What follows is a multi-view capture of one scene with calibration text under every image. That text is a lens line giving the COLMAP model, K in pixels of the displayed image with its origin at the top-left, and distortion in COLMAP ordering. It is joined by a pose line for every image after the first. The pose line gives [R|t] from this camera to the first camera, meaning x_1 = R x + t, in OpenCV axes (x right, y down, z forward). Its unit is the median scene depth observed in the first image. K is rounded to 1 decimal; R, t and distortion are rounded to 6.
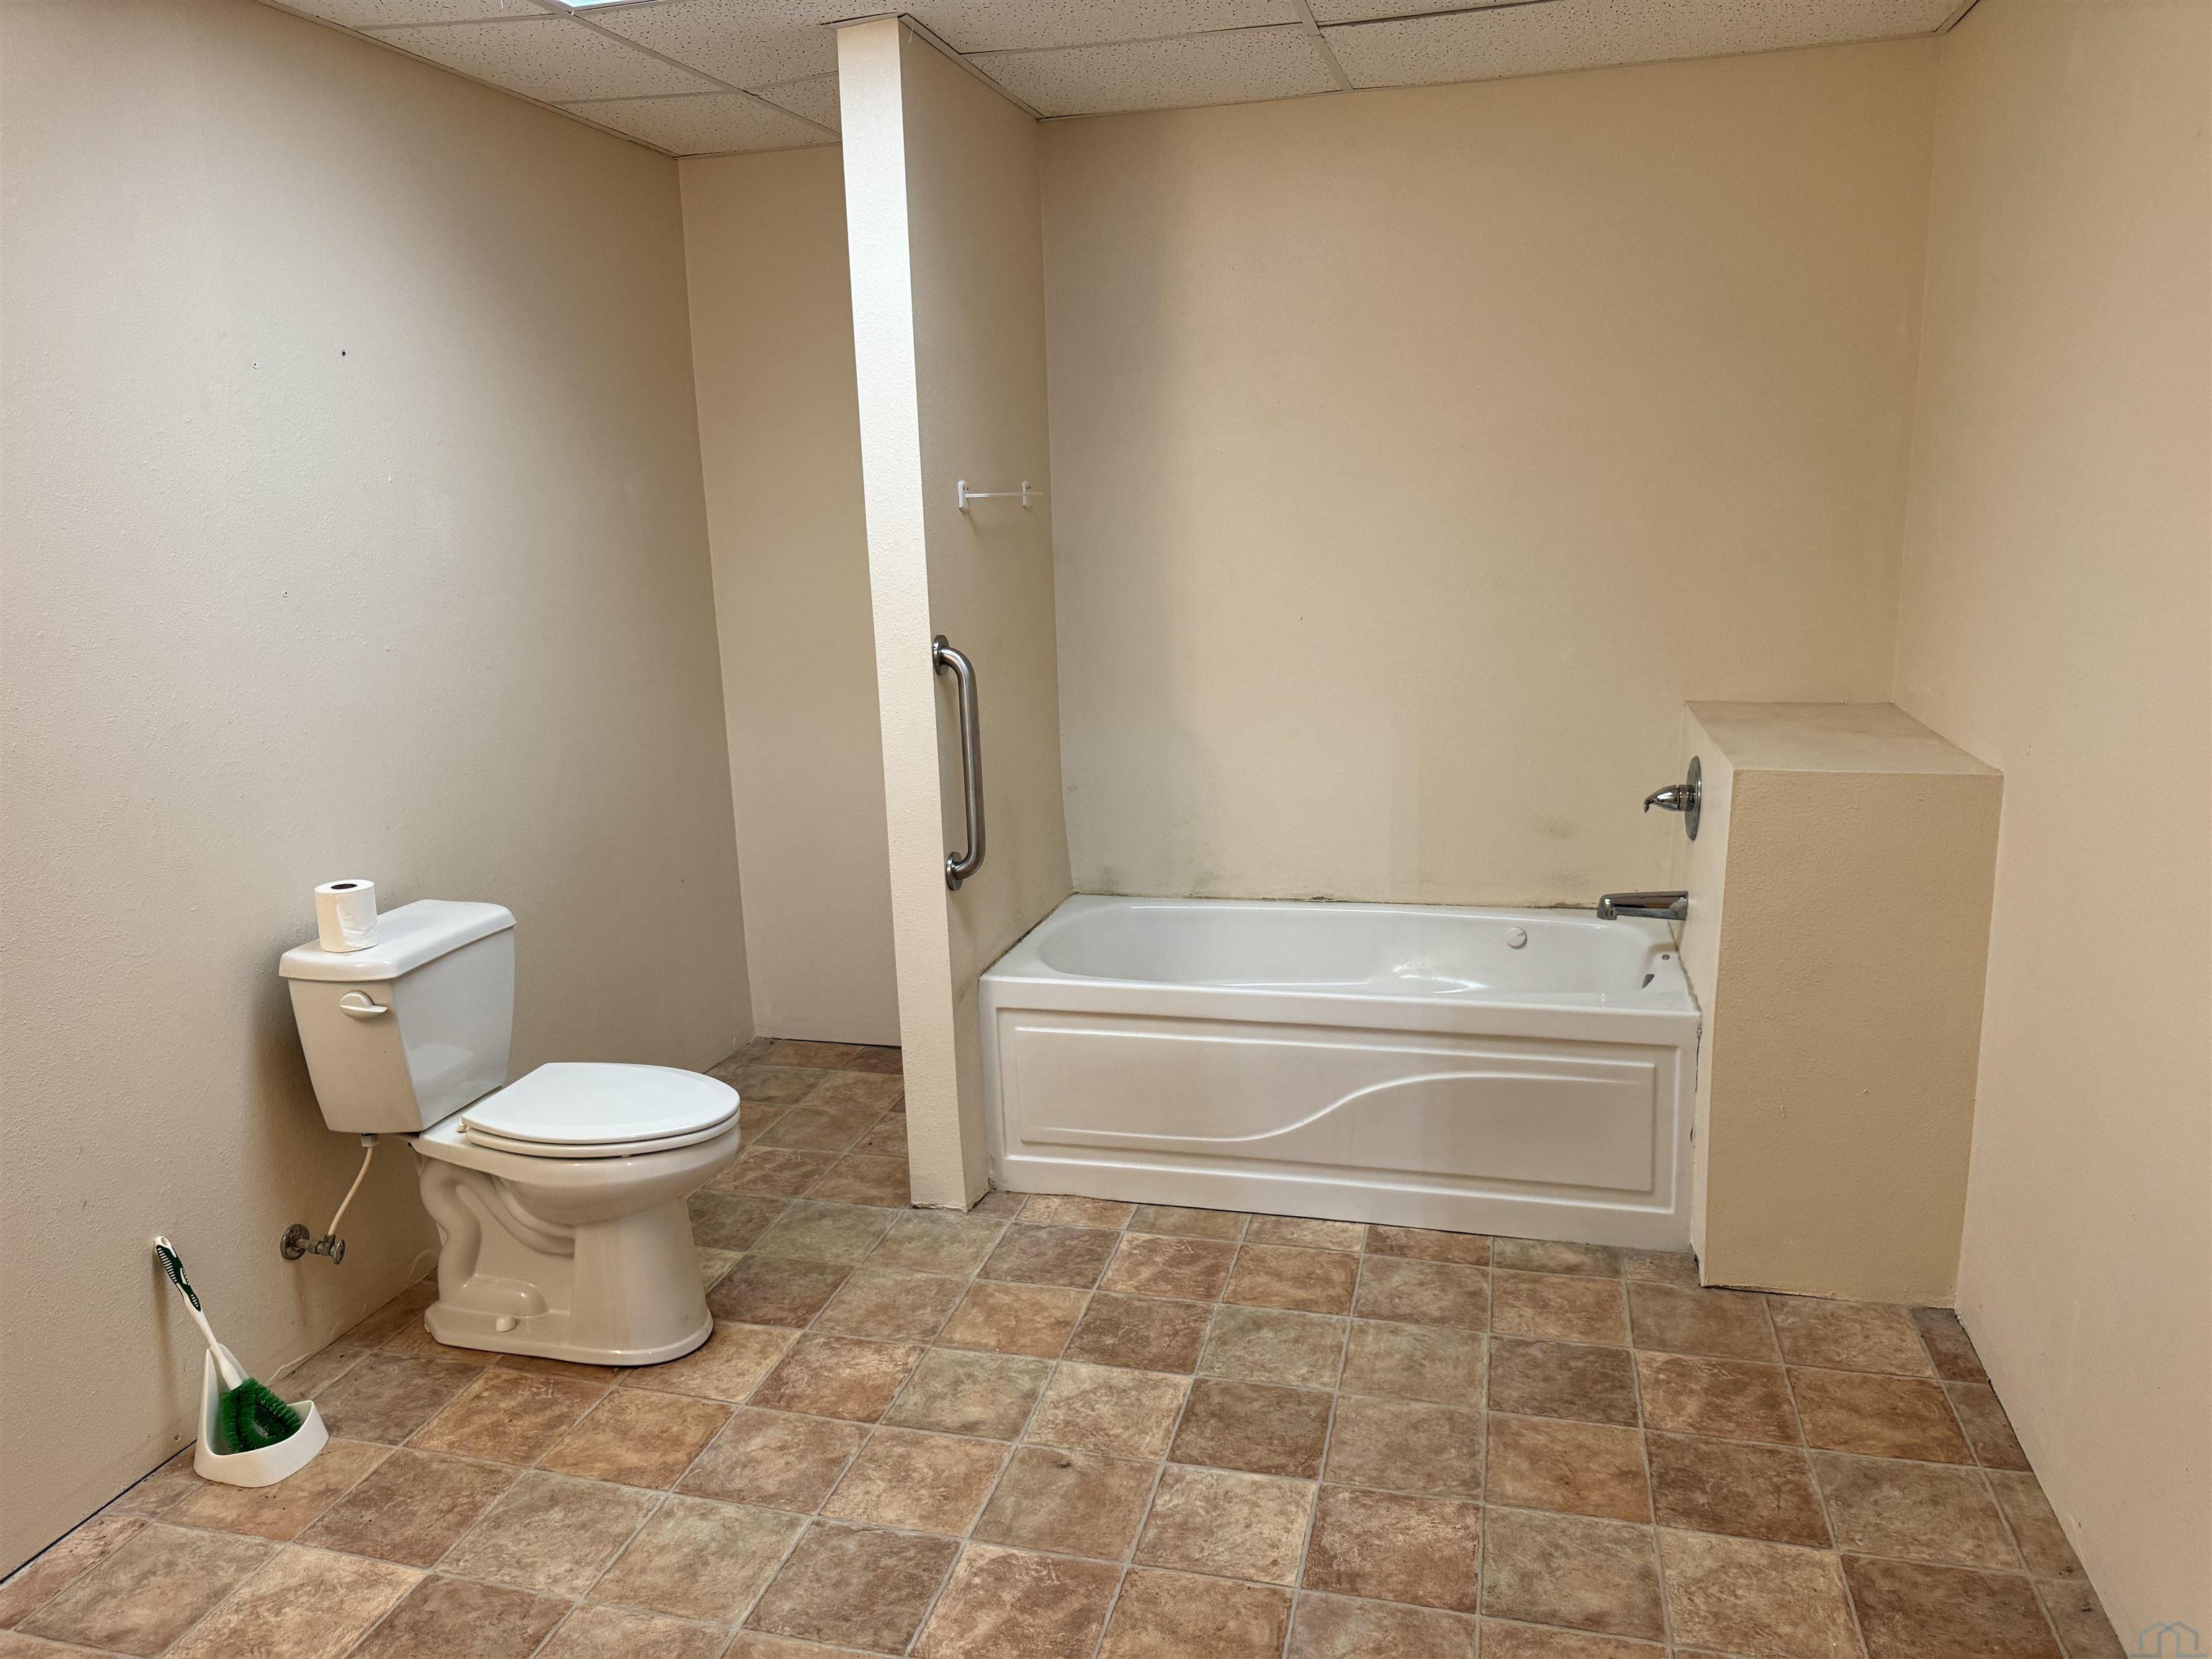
lens RADIAL K [[1558.9, 0, 1102.0], [0, 1558.9, 804.7], [0, 0, 1]] dist [0.092842, -0.136859]
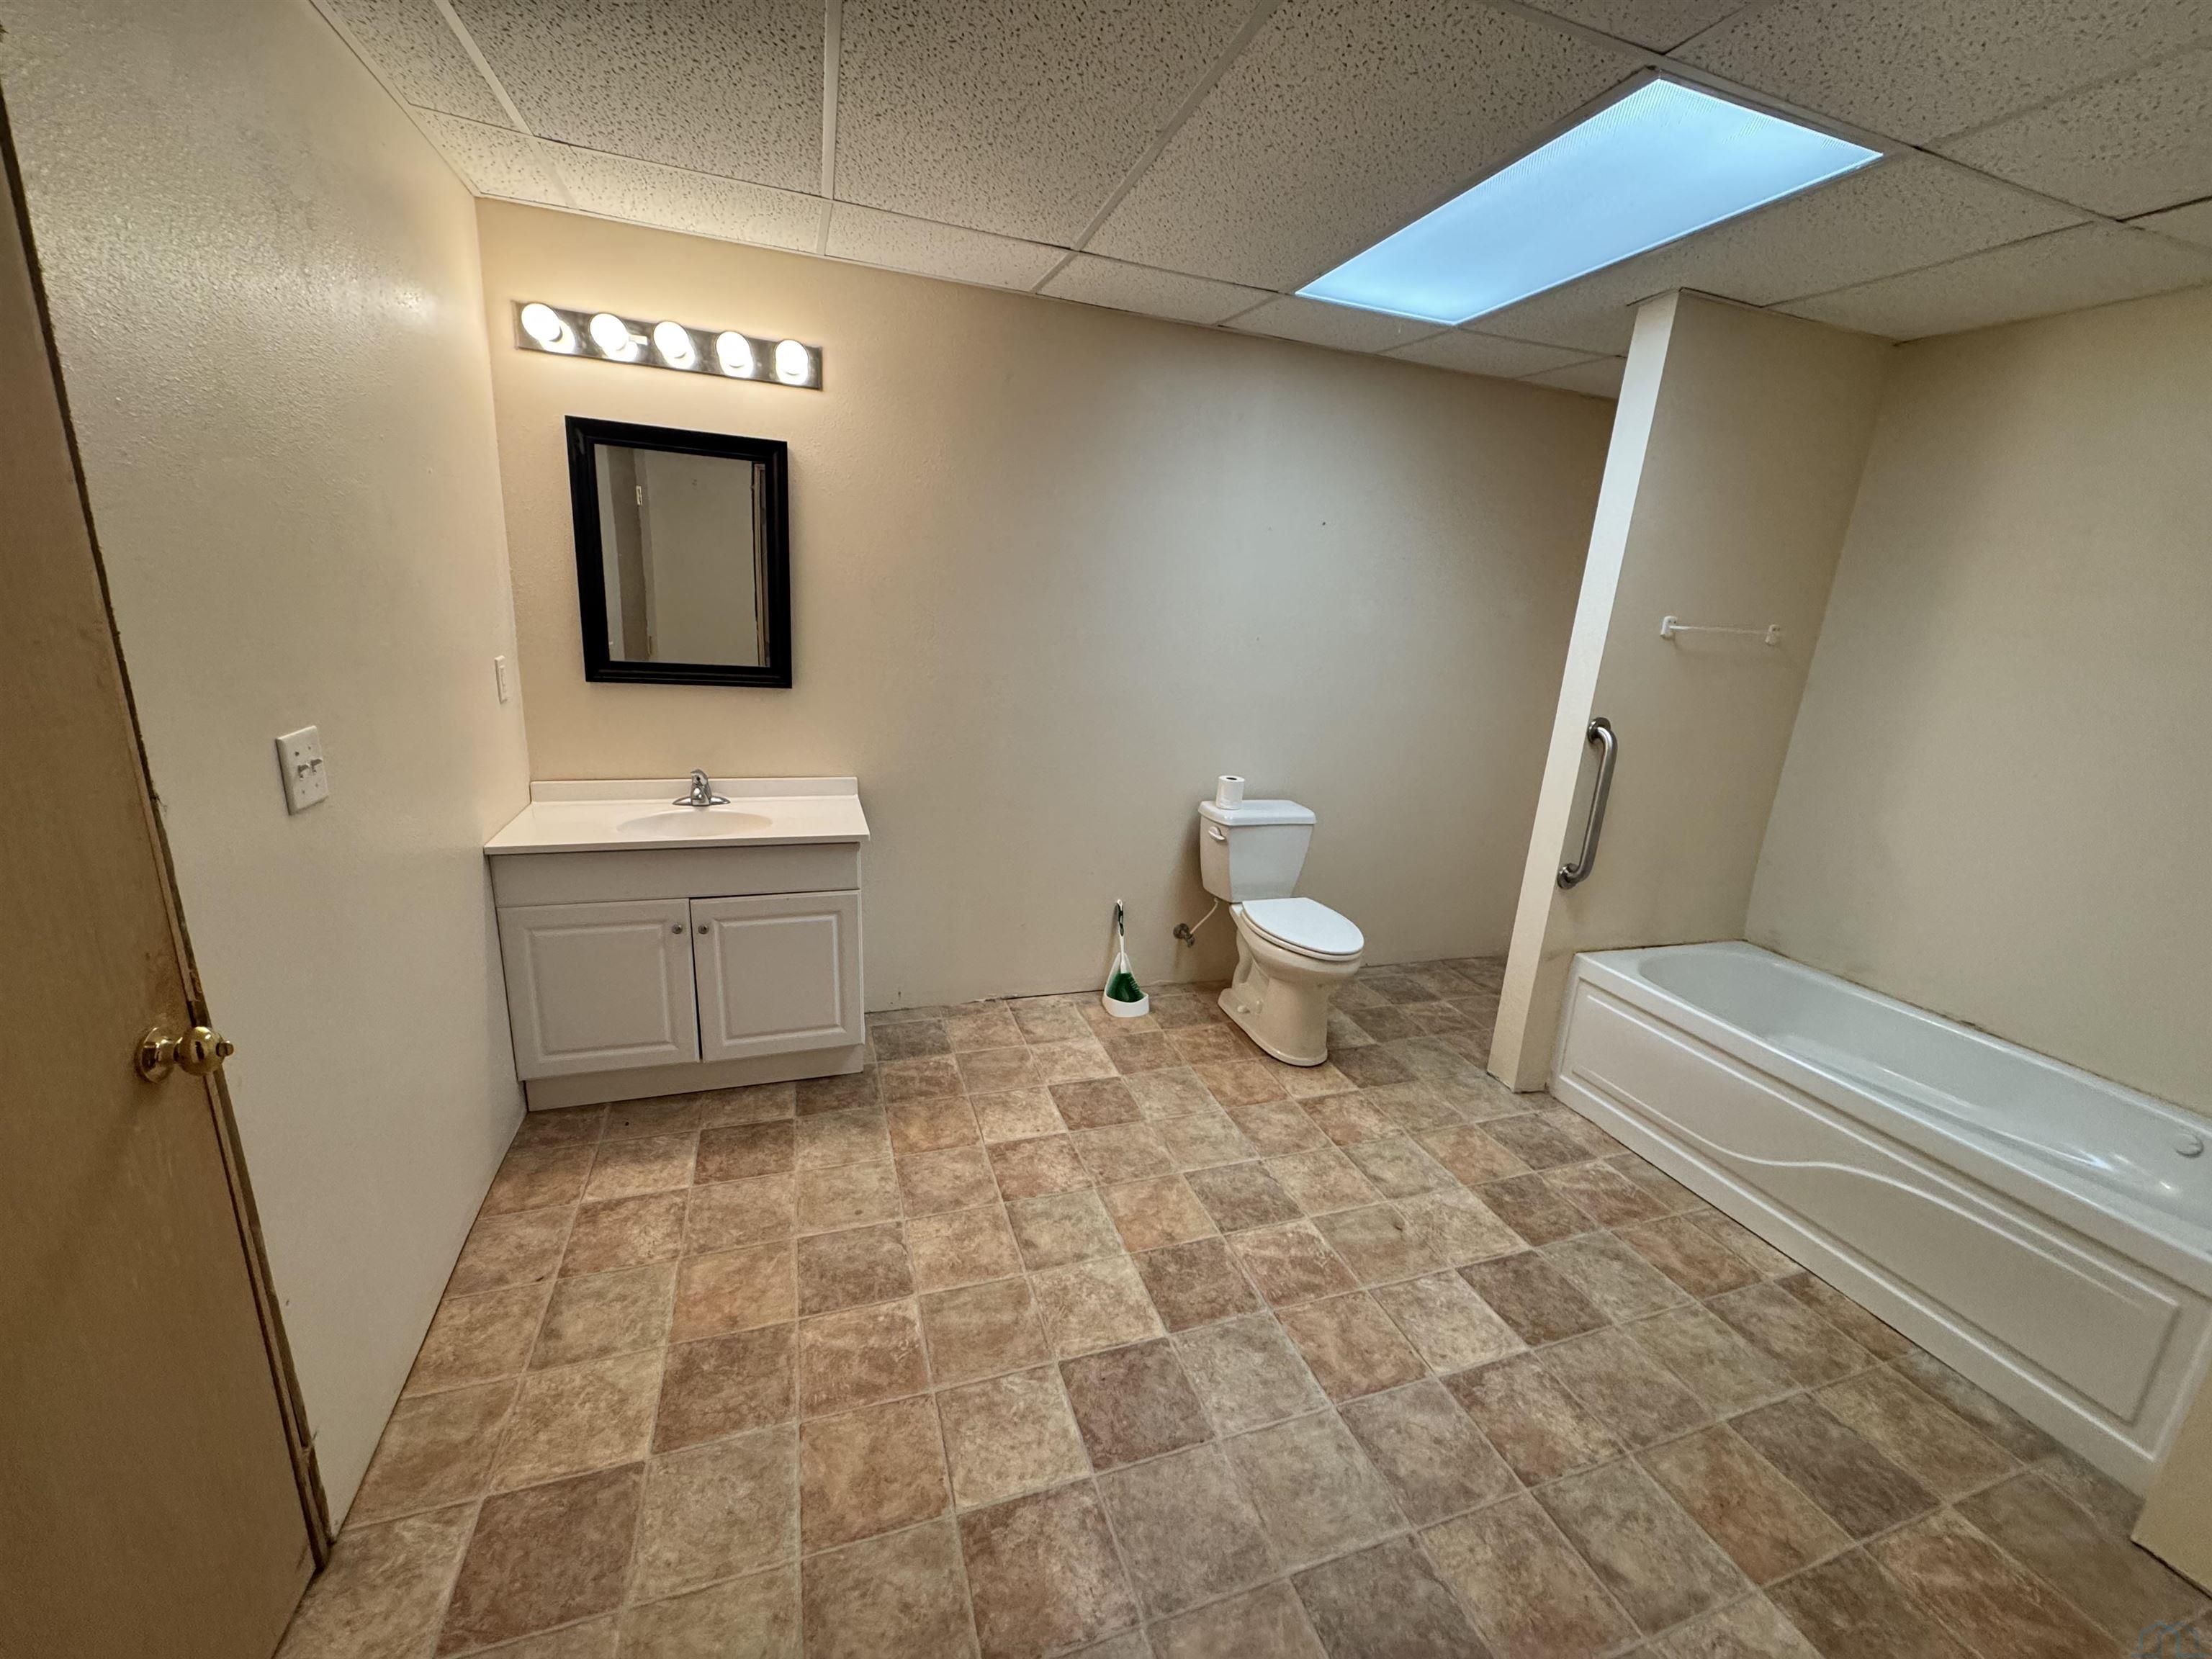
lens RADIAL K [[875.4, 0, 1108.0], [0, 875.4, 824.5], [0, 0, 1]] dist [-0.002294, -0.000095]
pose [[0.554107, 0.272666, -0.786523, 0.348973], [-0.244455, 0.956475, 0.159365, -0.034743], [0.795743, 0.103964, 0.596644, 0.175216]]
